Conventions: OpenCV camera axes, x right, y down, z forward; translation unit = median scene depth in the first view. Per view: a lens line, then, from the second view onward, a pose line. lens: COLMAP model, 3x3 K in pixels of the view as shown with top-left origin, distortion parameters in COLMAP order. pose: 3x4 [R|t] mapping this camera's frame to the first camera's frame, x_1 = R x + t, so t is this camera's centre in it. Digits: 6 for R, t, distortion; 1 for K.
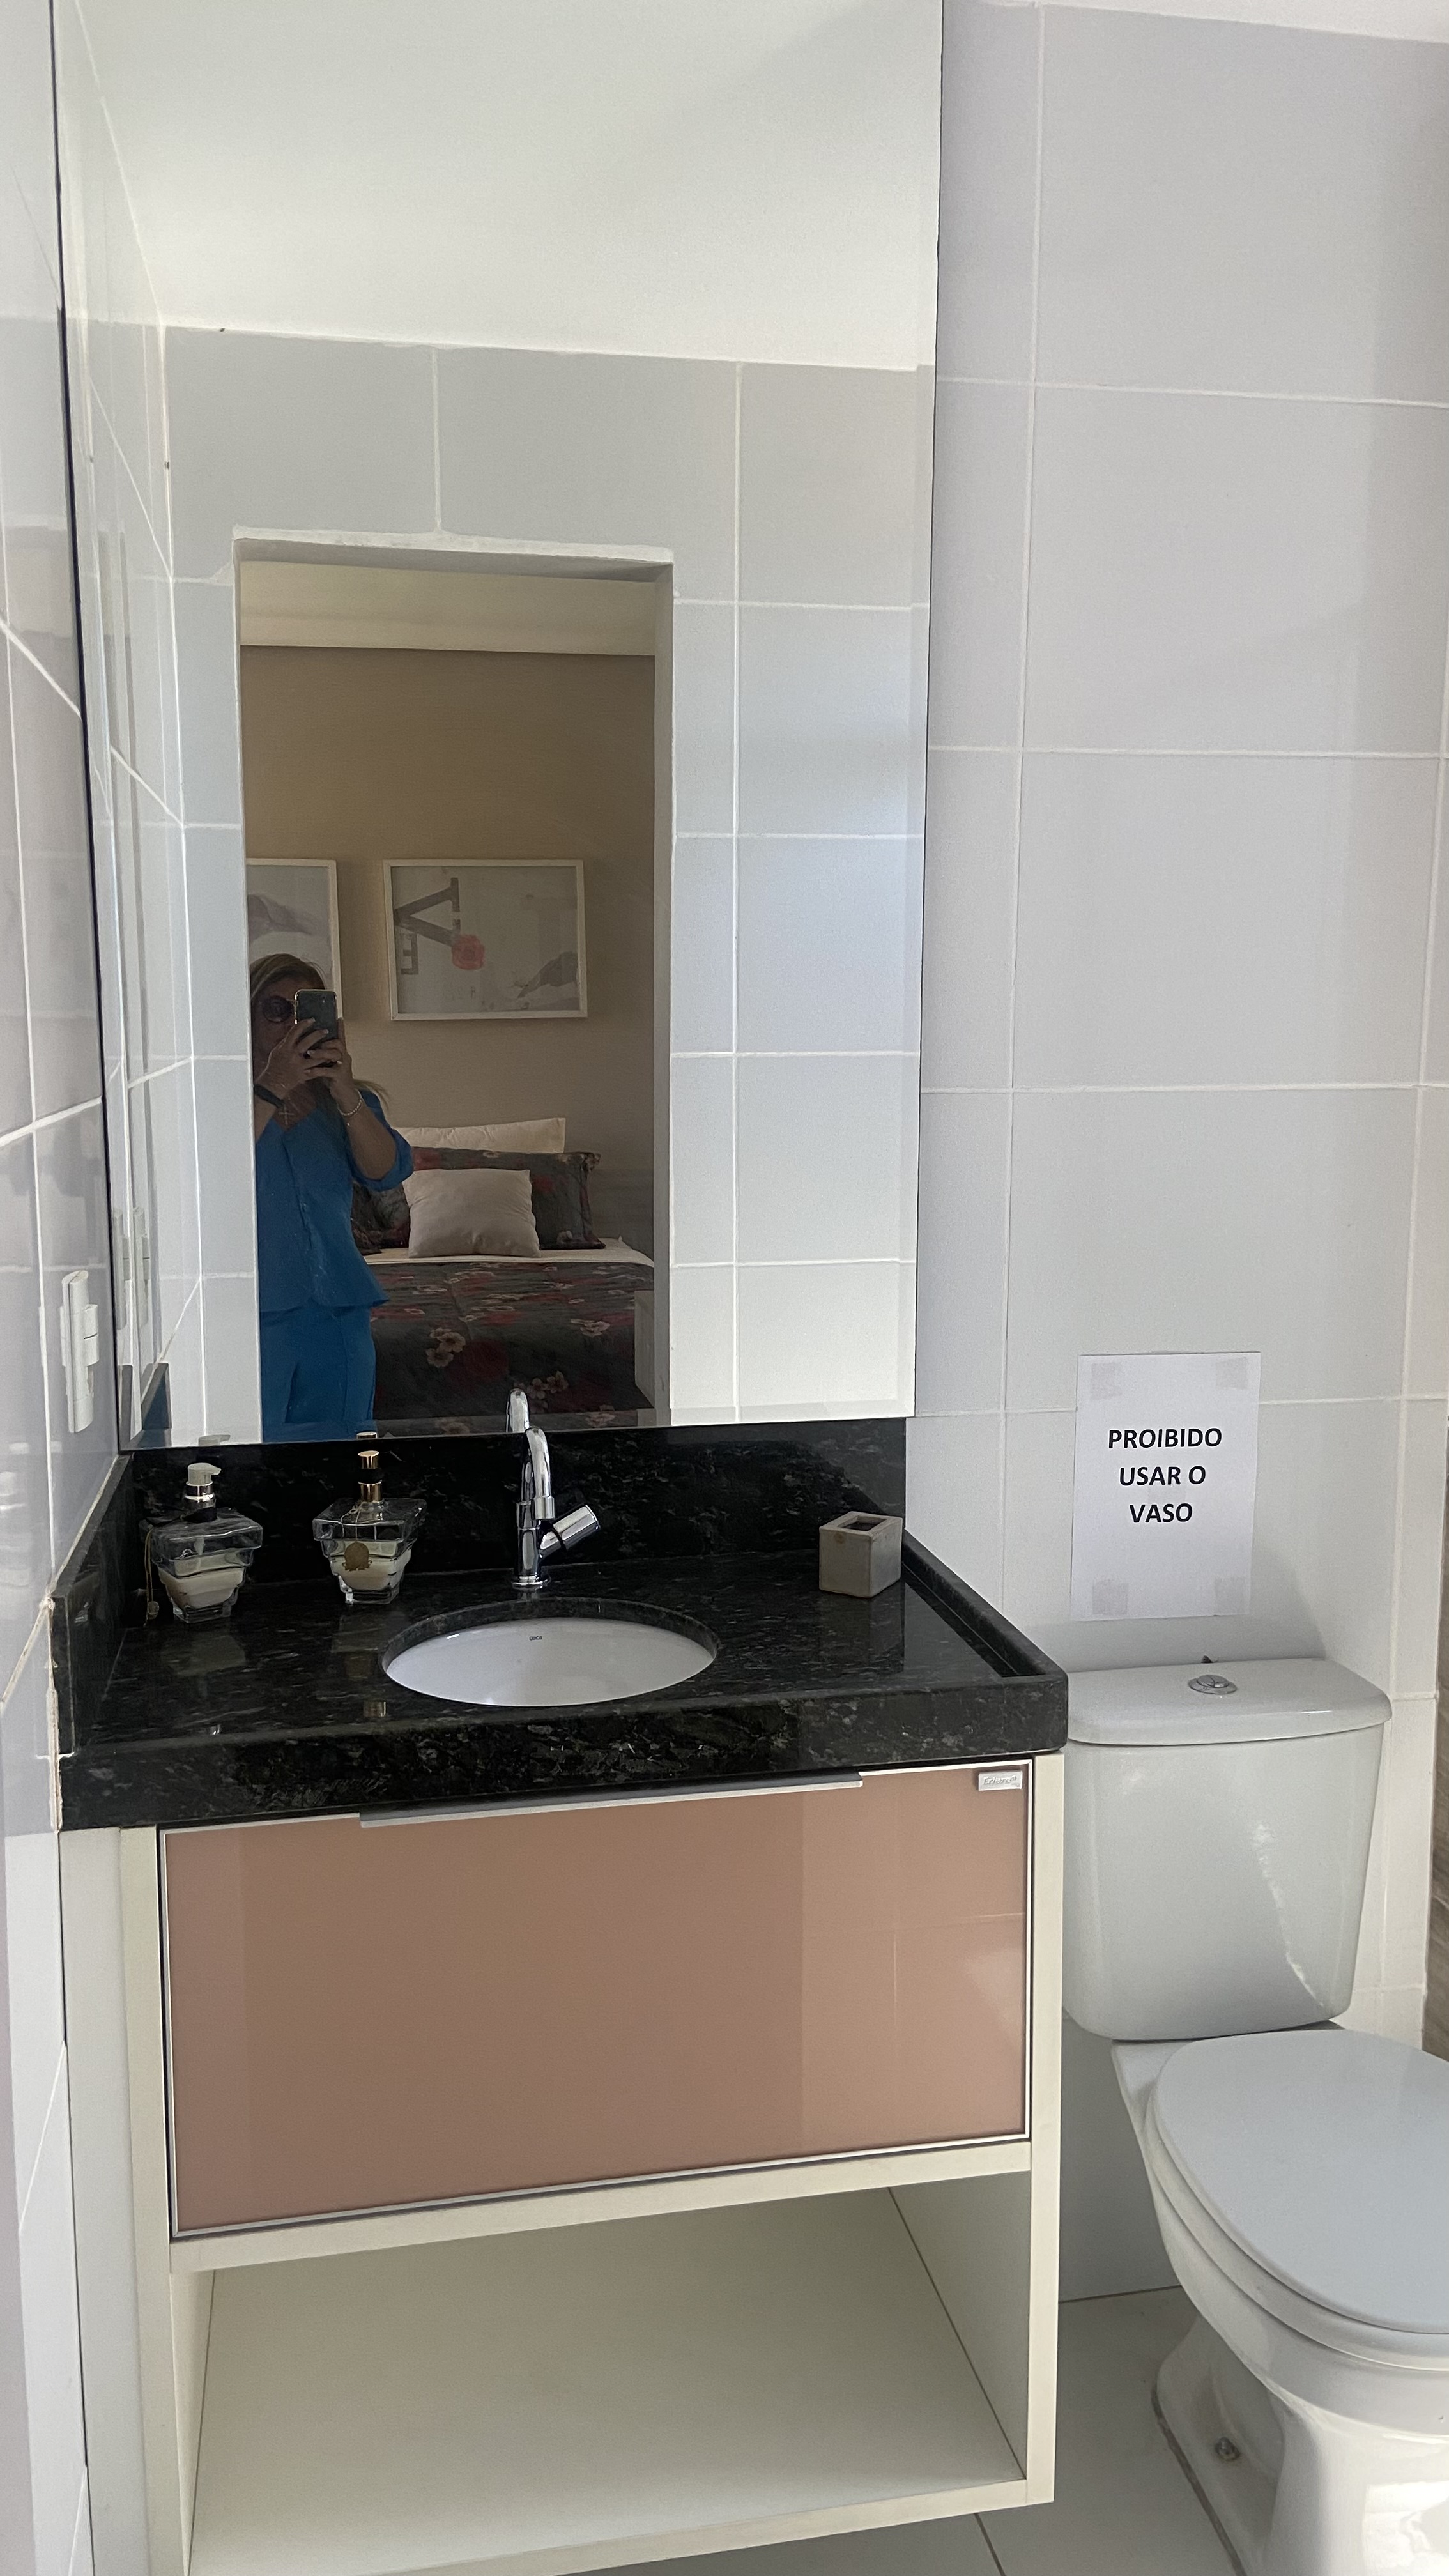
lens RADIAL K [[1923.5, 0, 718.2], [0, 1923.5, 1287.5], [0, 0, 1]] dist [0.062506, -0.001712]
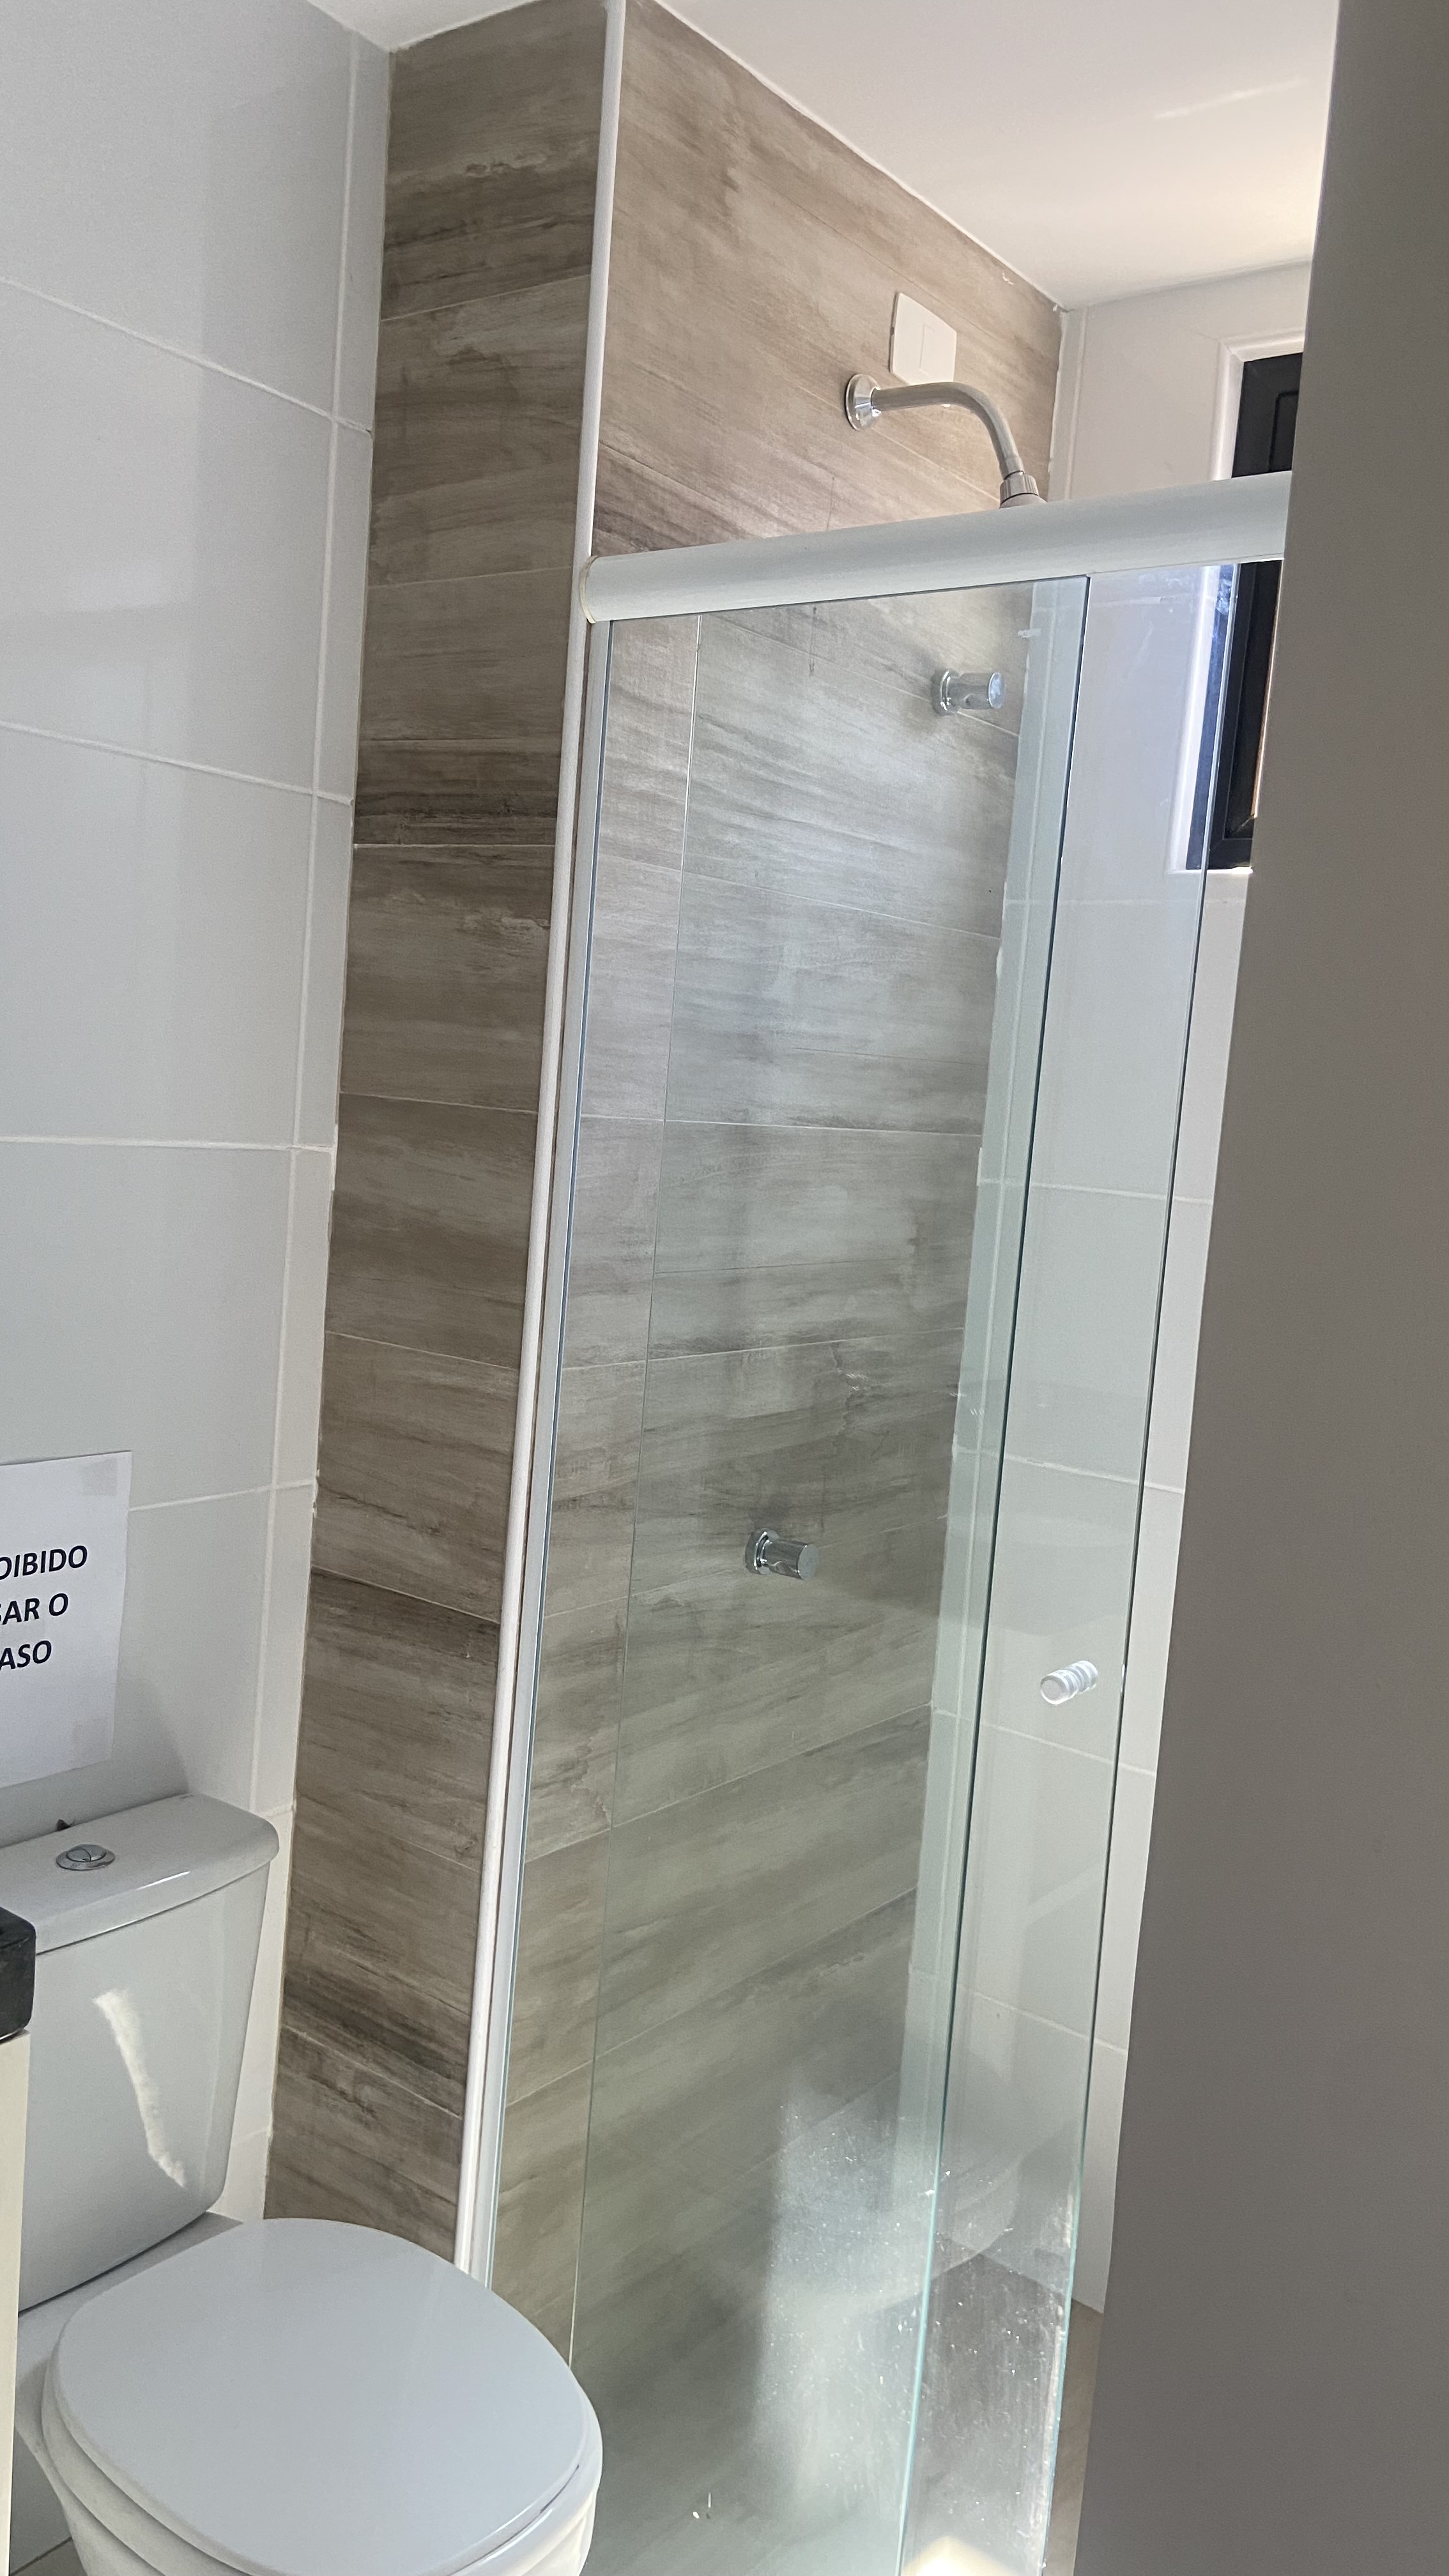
lens RADIAL K [[1923.5, 0, 735.1], [0, 1923.5, 1278.9], [0, 0, 1]] dist [0.062506, -0.001712]
pose [[0.741292, -0.008096, 0.671134, -0.095312], [0.017856, 0.999811, -0.007661, -0.031288], [-0.670945, 0.017663, 0.741297, 0.184252]]
